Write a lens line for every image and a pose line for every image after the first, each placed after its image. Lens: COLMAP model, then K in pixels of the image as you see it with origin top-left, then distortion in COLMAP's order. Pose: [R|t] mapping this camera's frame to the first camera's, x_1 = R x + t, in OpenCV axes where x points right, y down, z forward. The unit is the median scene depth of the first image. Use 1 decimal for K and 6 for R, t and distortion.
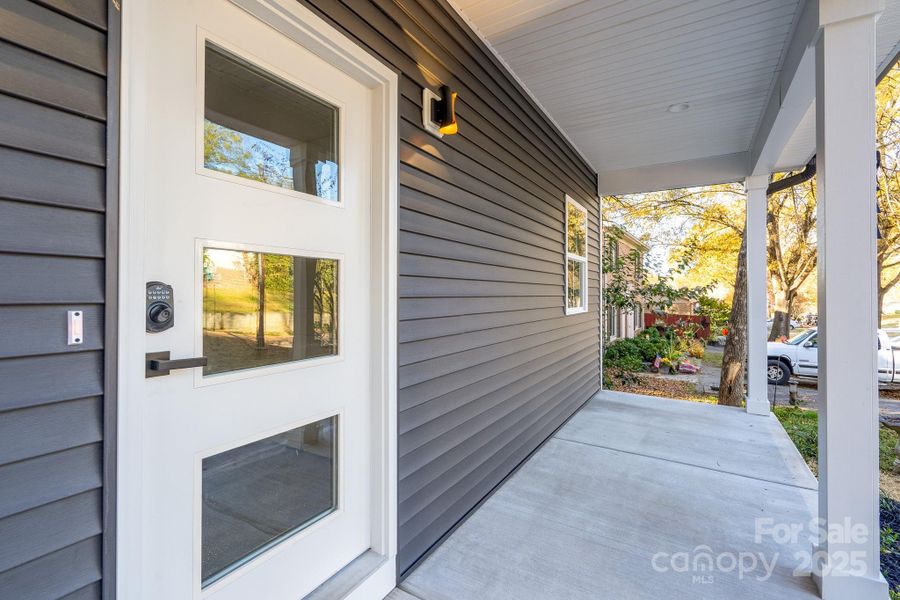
lens RADIAL K [[422.1, 0, 450.0], [0, 422.1, 300.0], [0, 0, 1]] dist [0.003008, 0.000459]
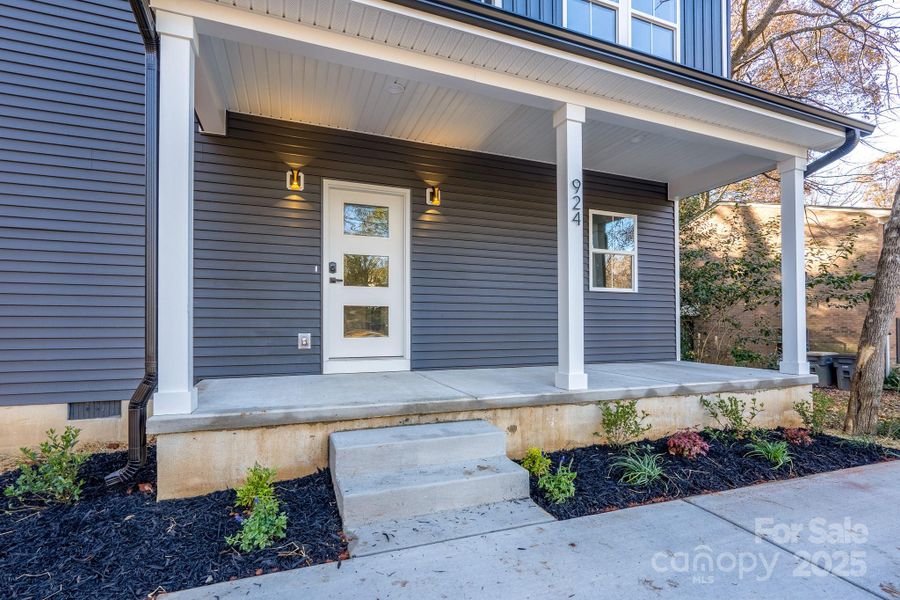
lens RADIAL K [[412.7, 0, 450.8], [0, 412.7, 305.6], [0, 0, 1]] dist [-0.001702, -0.000143]
pose [[0.809880, -0.016988, -0.586350, 1.694834], [-0.004066, 0.999394, -0.034571, 0.339551], [0.586582, 0.030383, 0.809320, -1.050612]]
